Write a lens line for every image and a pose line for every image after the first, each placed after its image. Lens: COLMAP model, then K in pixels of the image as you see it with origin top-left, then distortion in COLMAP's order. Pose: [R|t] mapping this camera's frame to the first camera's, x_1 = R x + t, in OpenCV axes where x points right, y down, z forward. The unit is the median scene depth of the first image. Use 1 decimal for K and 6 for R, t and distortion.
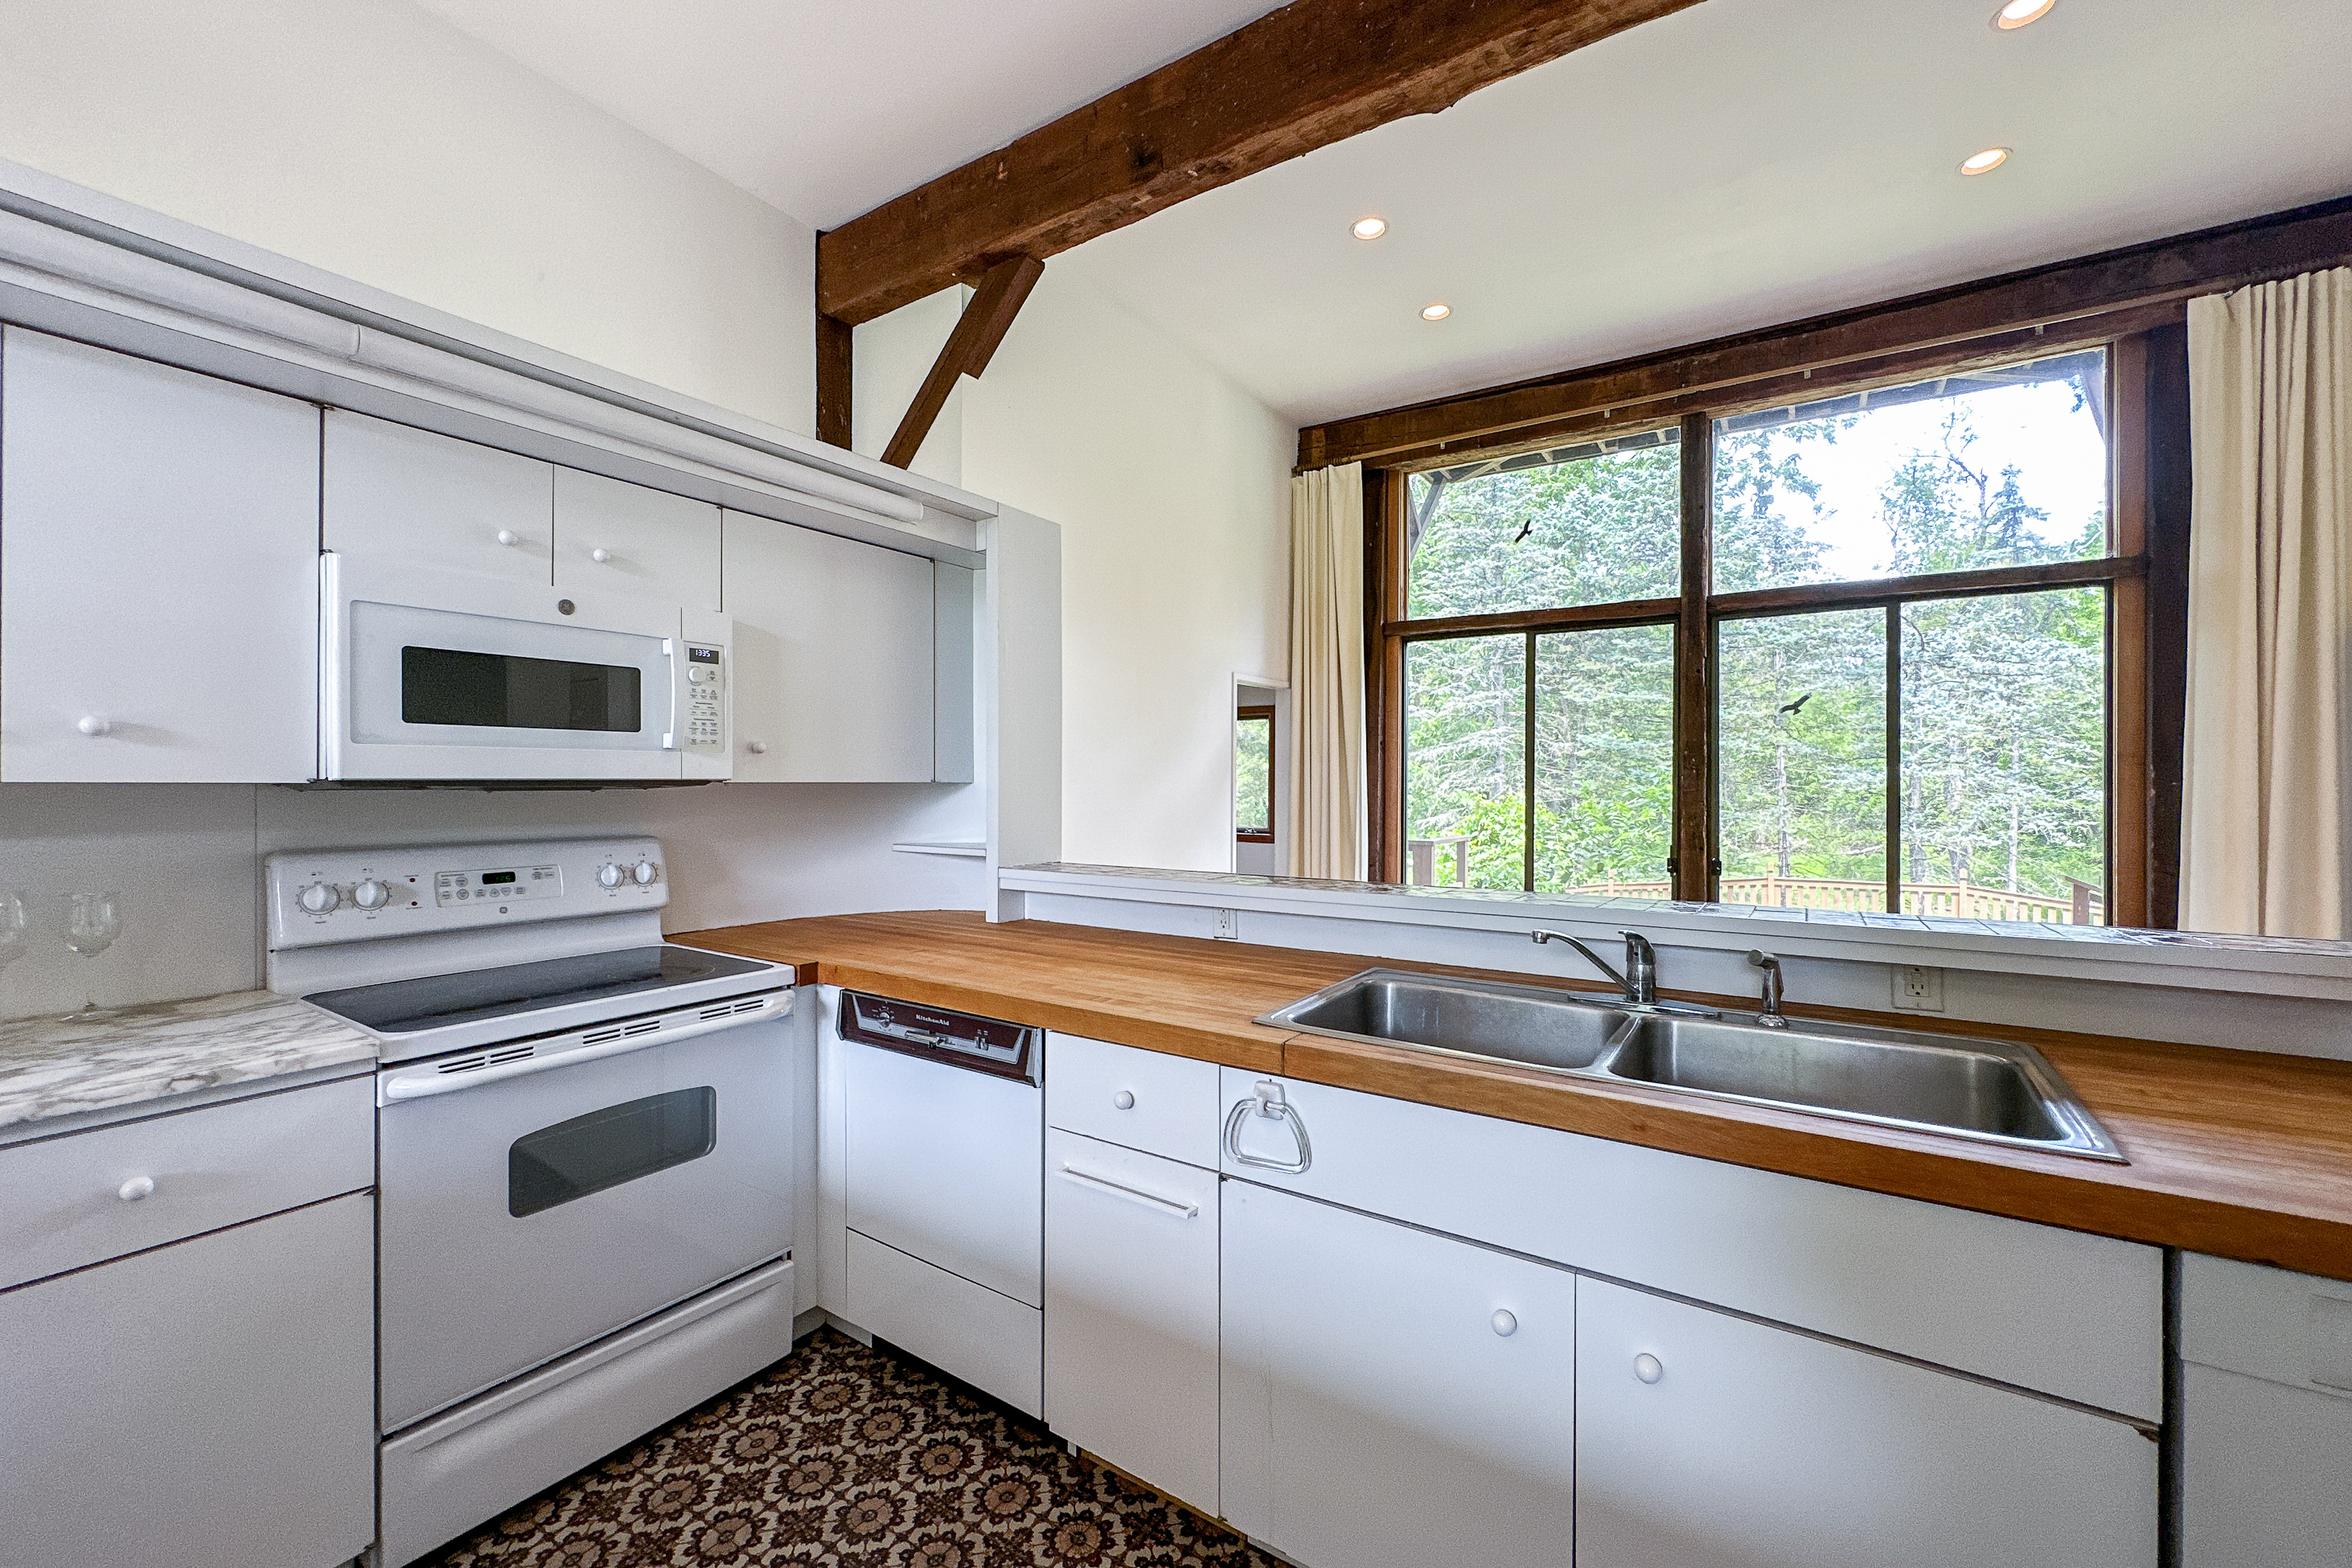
lens RADIAL K [[961.8, 0, 1134.4], [0, 961.8, 773.4], [0, 0, 1]] dist [-0.001480, -0.000316]
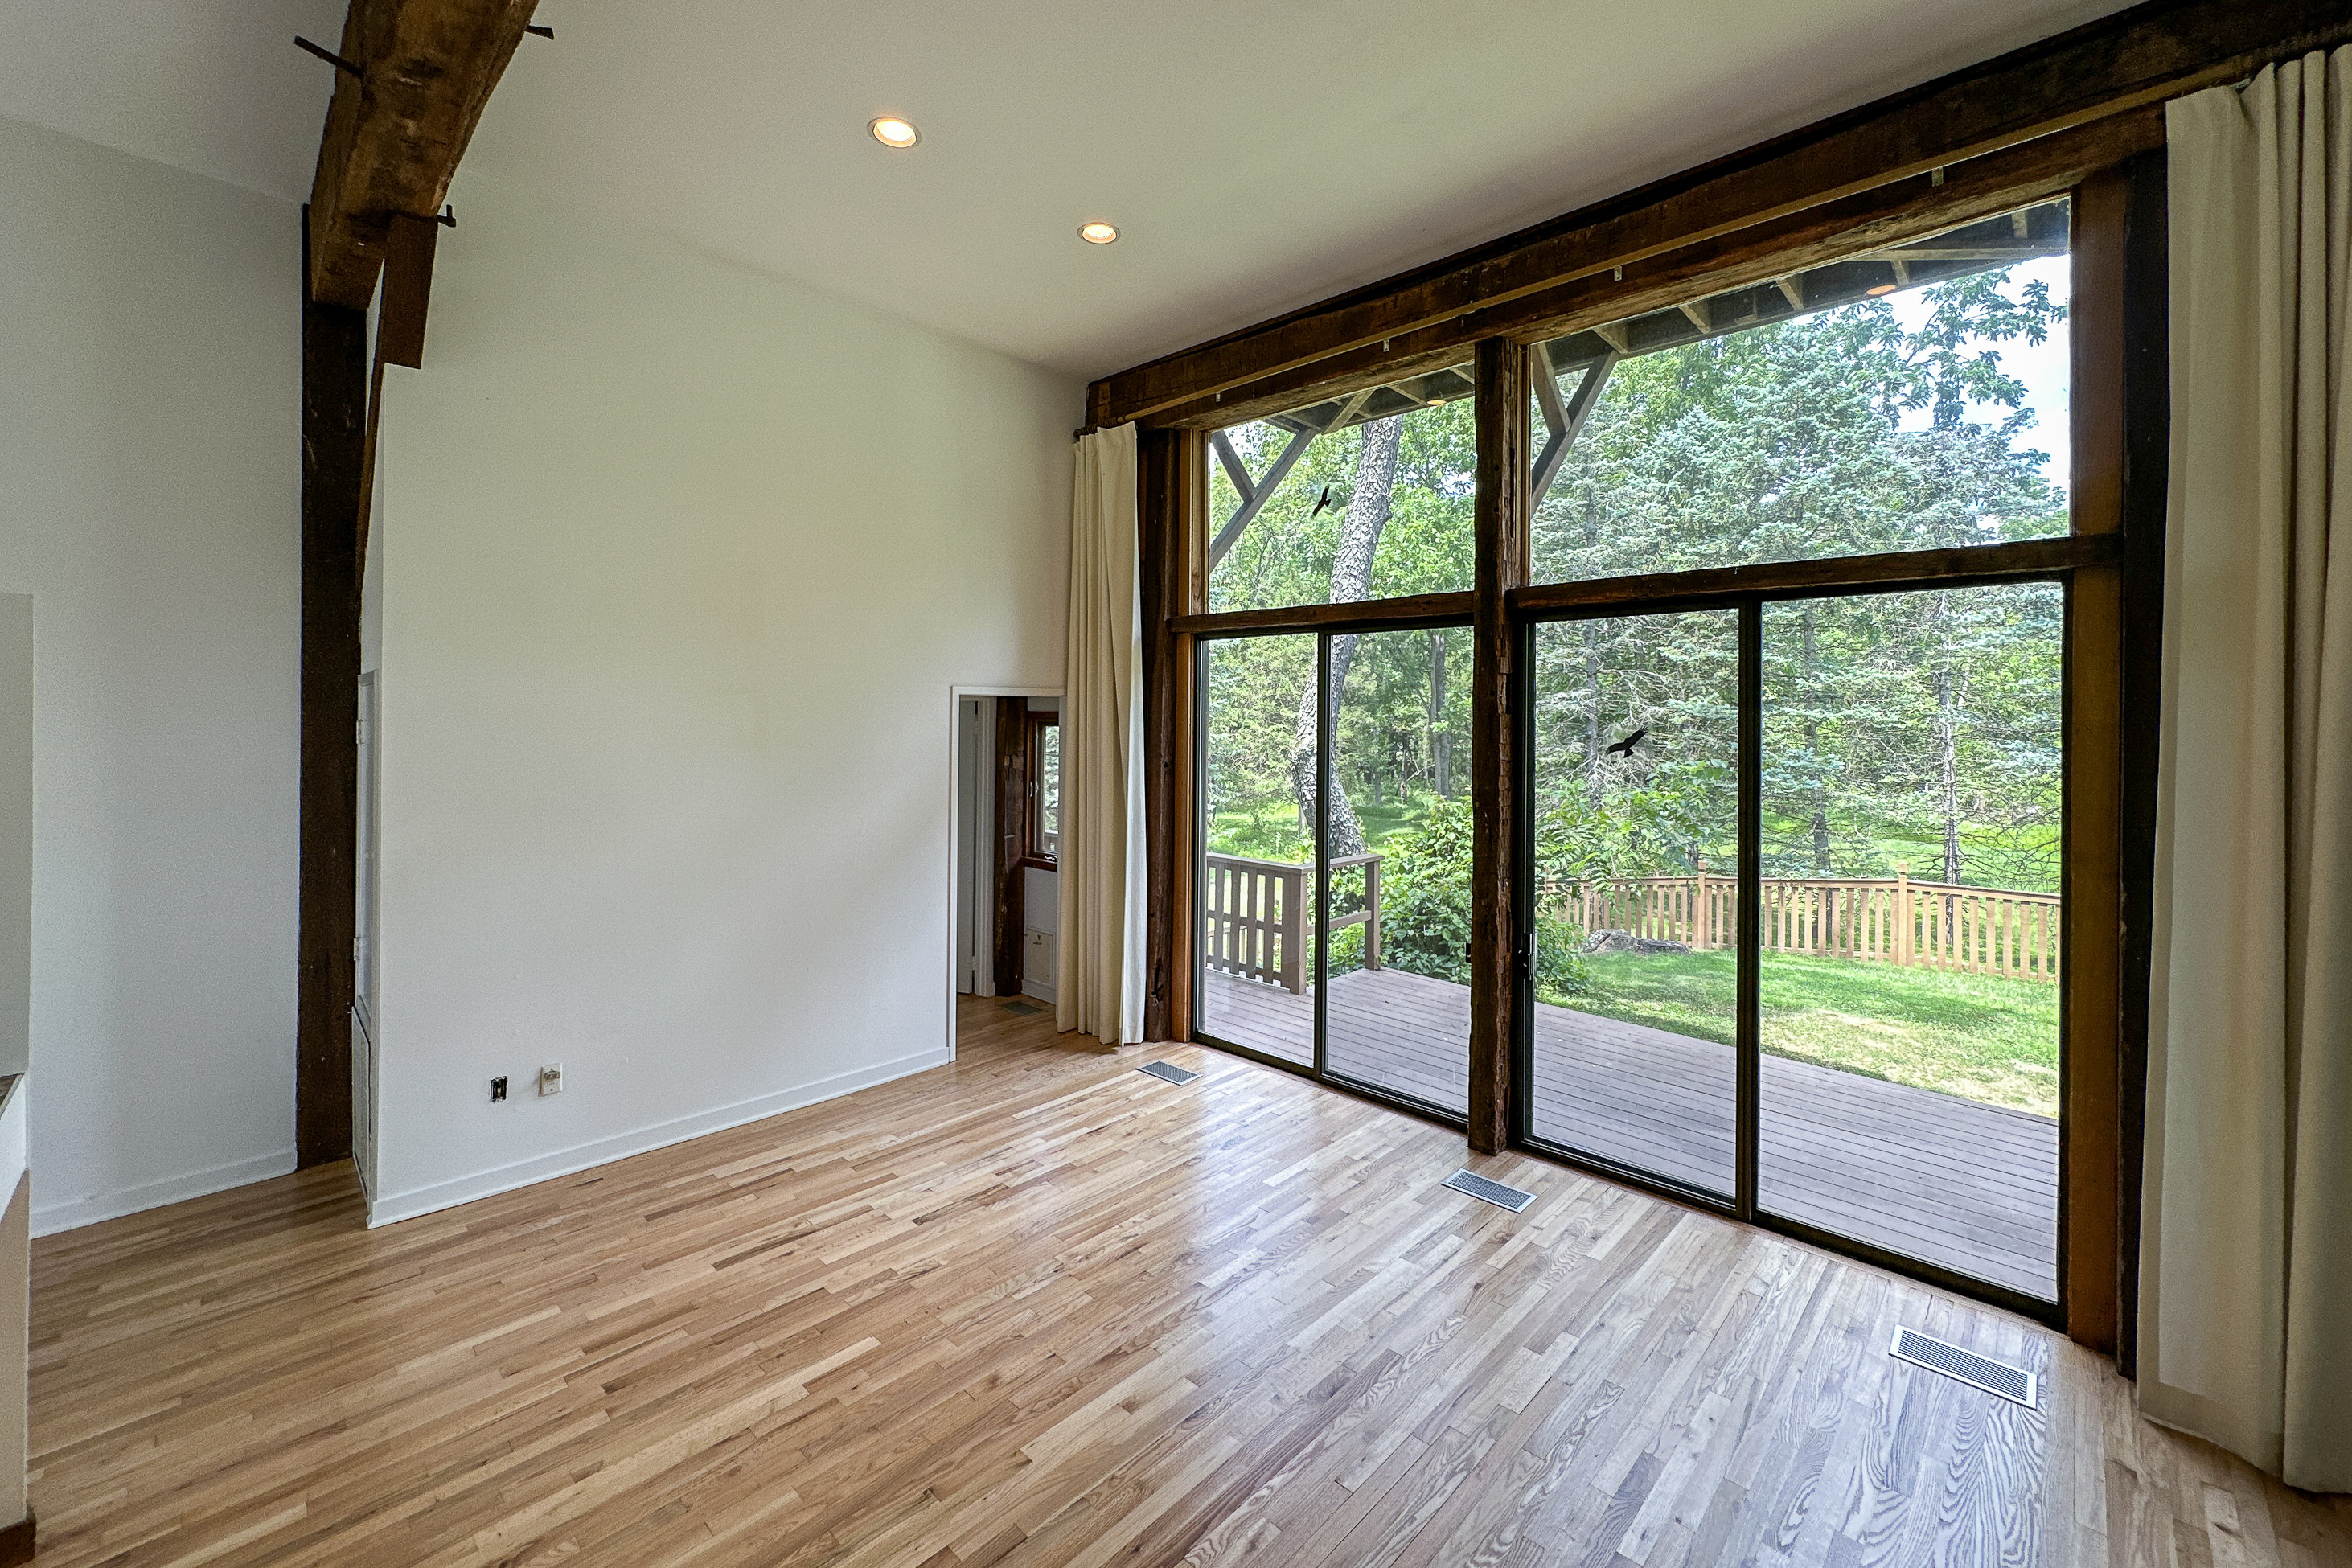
lens RADIAL K [[940.7, 0, 1173.1], [0, 940.7, 701.5], [0, 0, 1]] dist [-0.002805, 0.000114]
pose [[0.984007, -0.000235, -0.178132, 0.466430], [-0.000203, 0.999997, -0.002439, -0.097145], [0.178132, 0.002436, 0.984004, 0.254168]]
